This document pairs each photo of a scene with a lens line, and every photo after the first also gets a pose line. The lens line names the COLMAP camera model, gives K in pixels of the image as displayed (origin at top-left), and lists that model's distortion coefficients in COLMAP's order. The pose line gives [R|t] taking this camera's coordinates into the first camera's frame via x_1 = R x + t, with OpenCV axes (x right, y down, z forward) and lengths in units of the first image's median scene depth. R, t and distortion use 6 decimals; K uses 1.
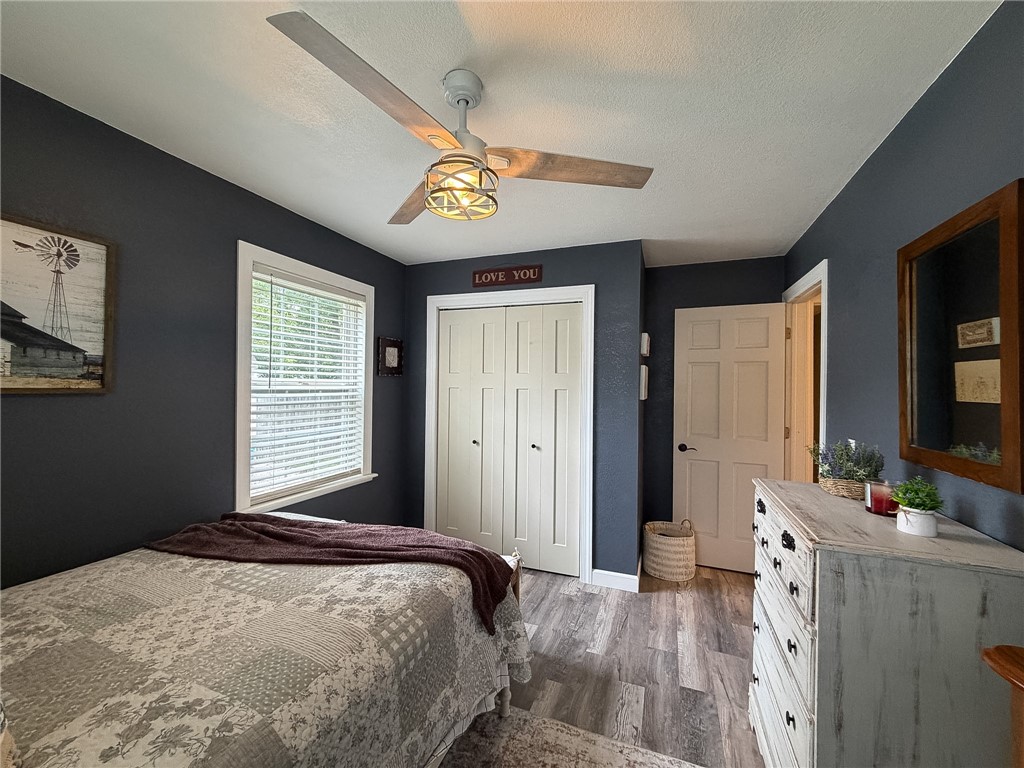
lens RADIAL K [[404.2, 0, 508.9], [0, 404.2, 385.1], [0, 0, 1]] dist [-0.002511, -0.000346]
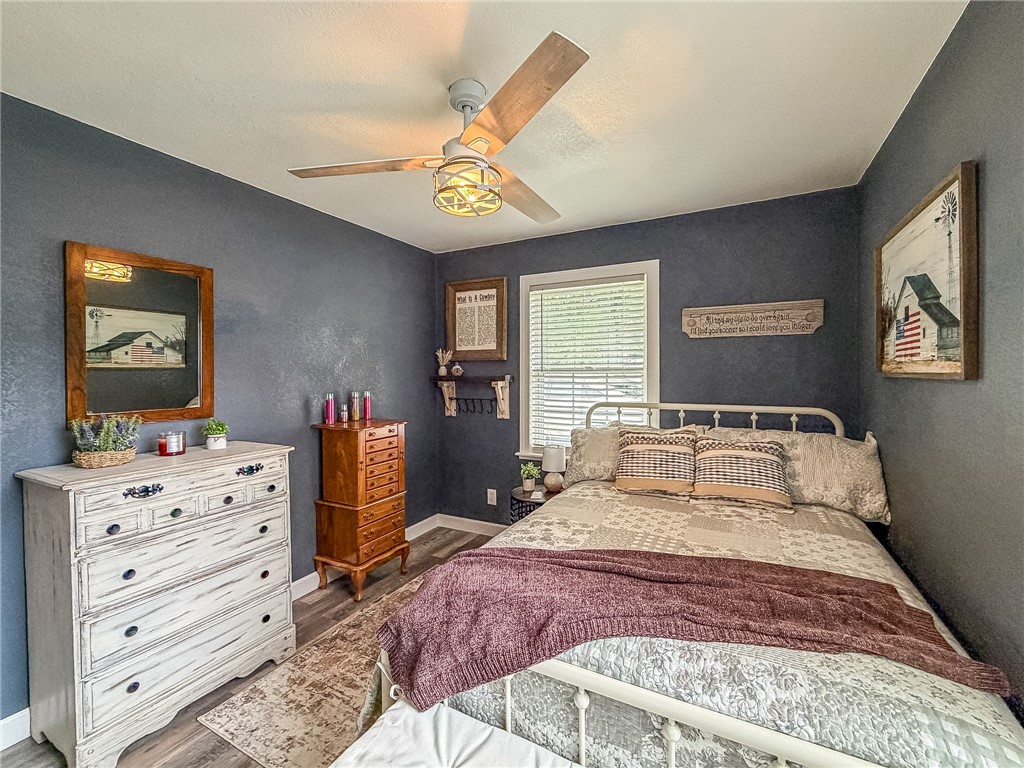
lens RADIAL K [[436.3, 0, 511.7], [0, 436.3, 371.0], [0, 0, 1]] dist [-0.001137, -0.000198]
pose [[-0.993991, -0.020801, 0.107463, -0.326667], [-0.021117, 0.999775, -0.001802, 0.025753], [-0.107401, -0.004060, -0.994207, 1.961022]]
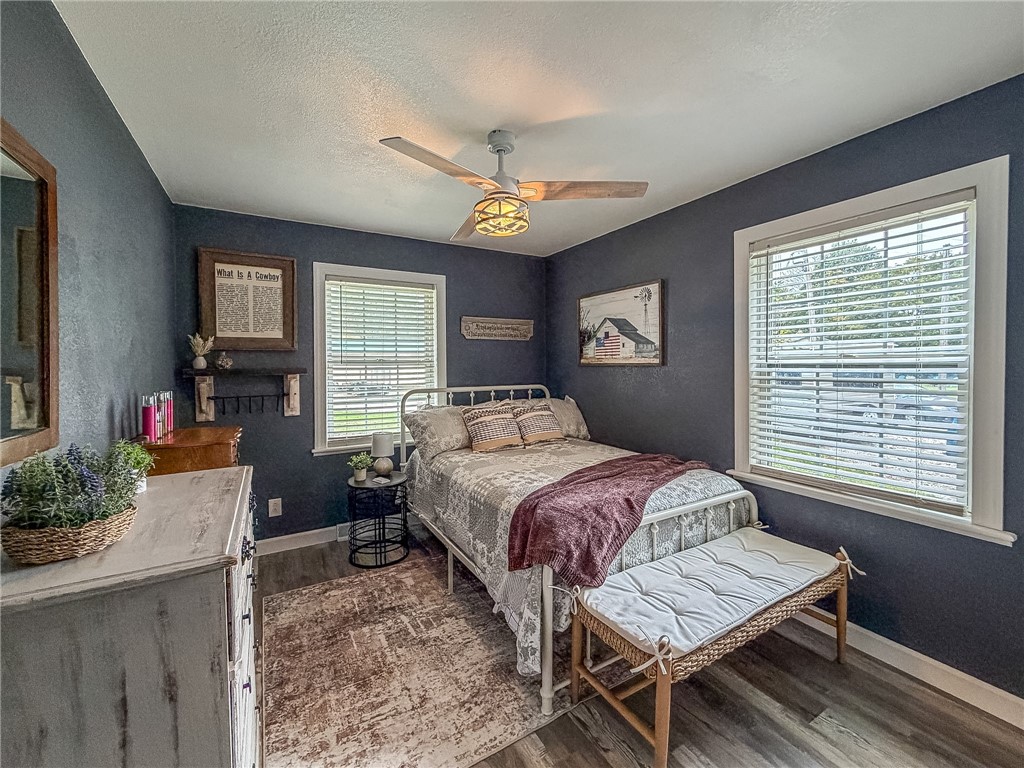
lens RADIAL K [[420.7, 0, 511.5], [0, 420.7, 365.0], [0, 0, 1]] dist [0.001939, 0.000304]
pose [[-0.617378, -0.017031, -0.786482, 0.908544], [-0.008144, 0.999850, -0.015259, 0.054835], [0.786624, -0.003016, -0.617425, 1.732110]]
